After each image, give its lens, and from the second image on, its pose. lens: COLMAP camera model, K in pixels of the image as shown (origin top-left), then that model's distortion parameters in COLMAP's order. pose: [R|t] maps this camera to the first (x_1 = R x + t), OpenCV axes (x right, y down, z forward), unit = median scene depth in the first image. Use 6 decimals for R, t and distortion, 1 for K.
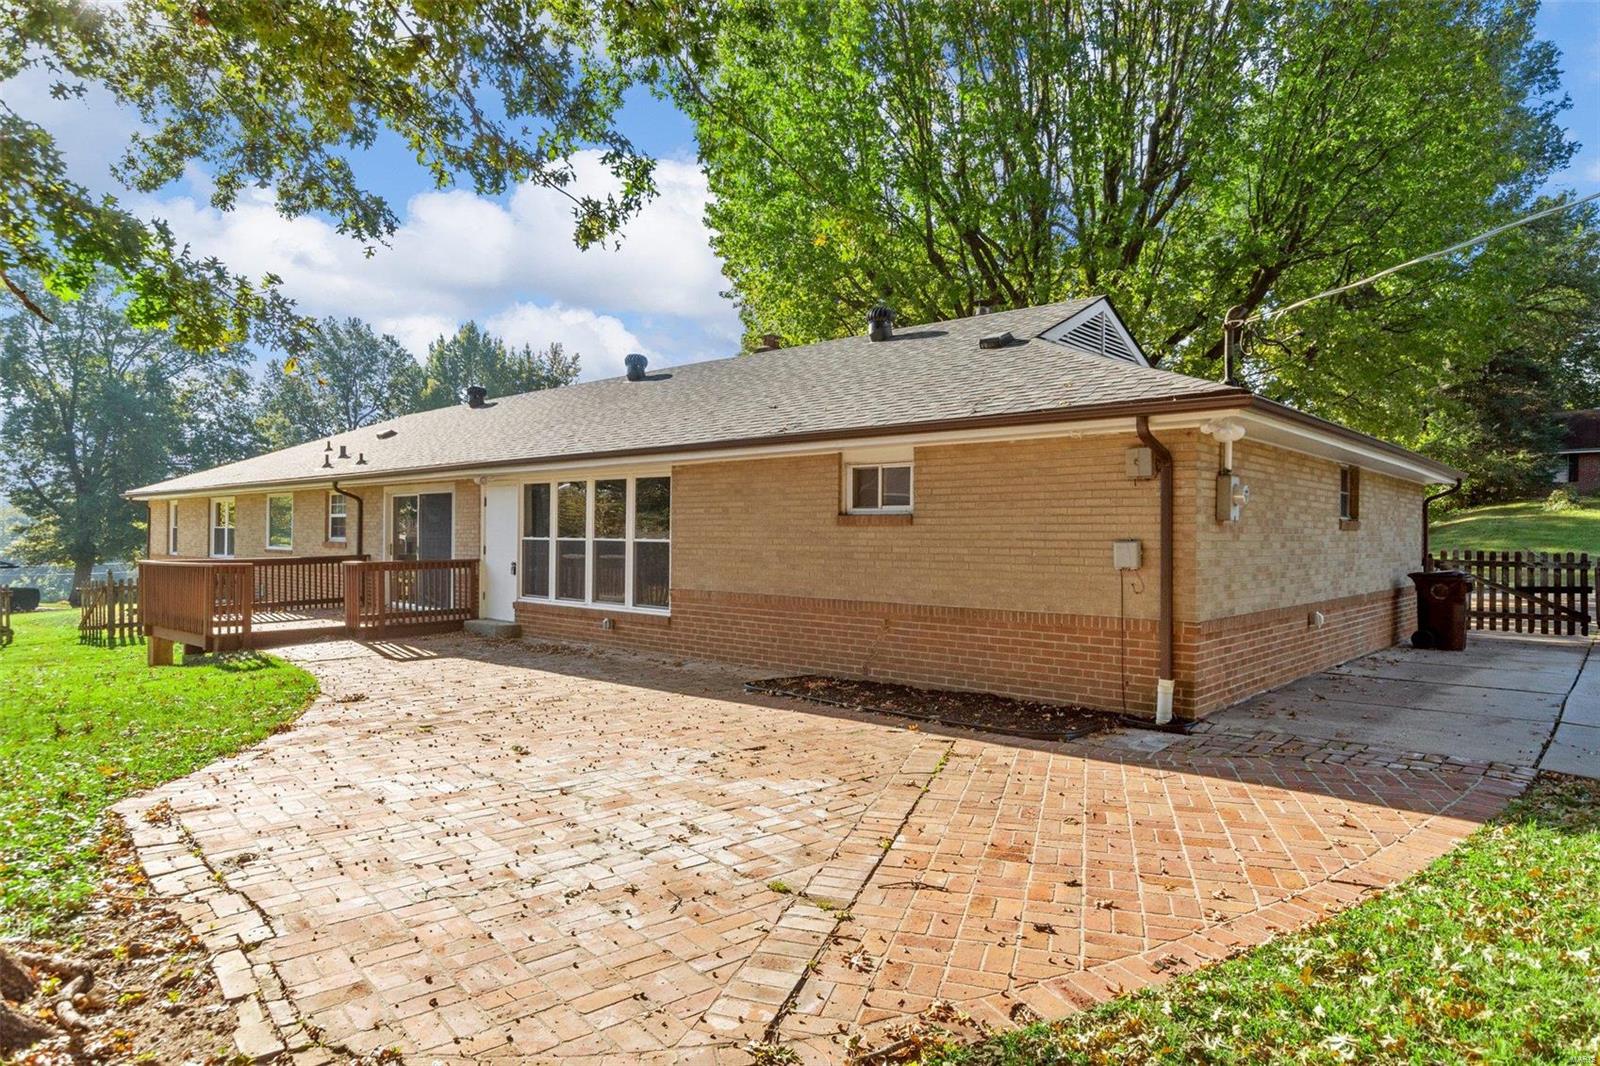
lens RADIAL K [[949.1, 0, 800.0], [0, 949.1, 533.0], [0, 0, 1]] dist [0.001020, 0.000174]
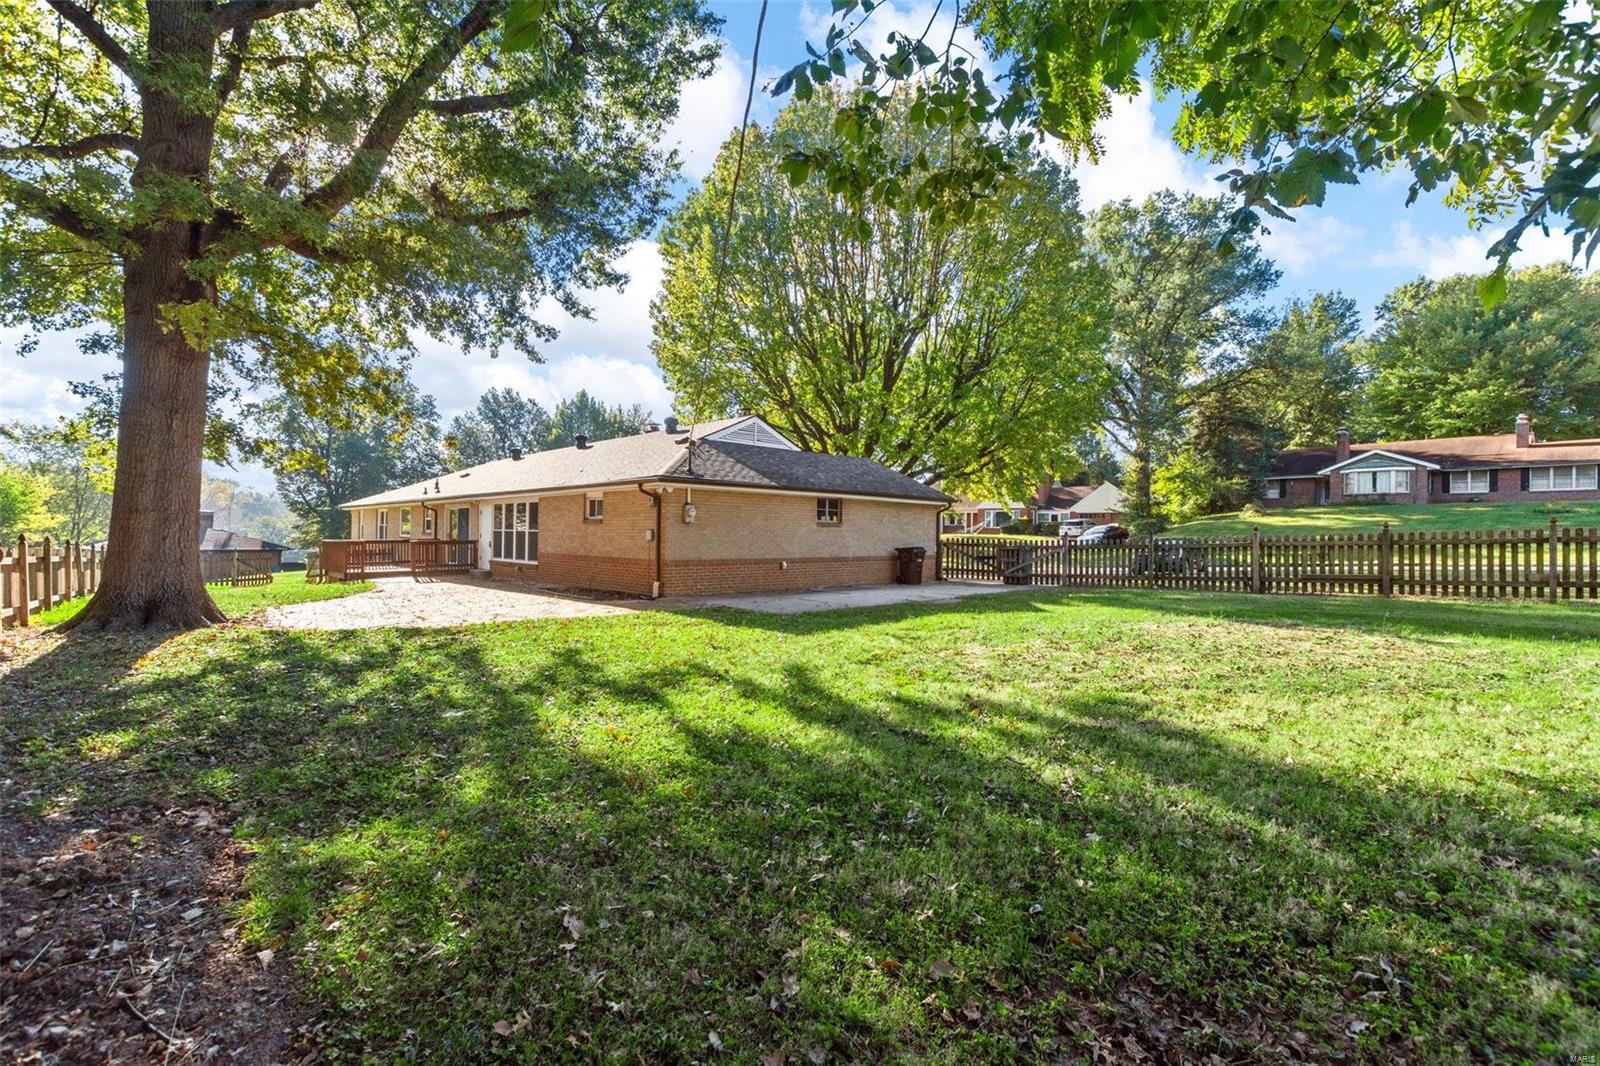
lens RADIAL K [[698.7, 0, 800.0], [0, 698.7, 533.0], [0, 0, 1]] dist [0.001233, 0.000234]
pose [[0.997222, 0.004116, -0.074372, 0.265778], [-0.004024, 0.999991, 0.001386, 0.003971], [0.074377, -0.001083, 0.997230, -0.262768]]
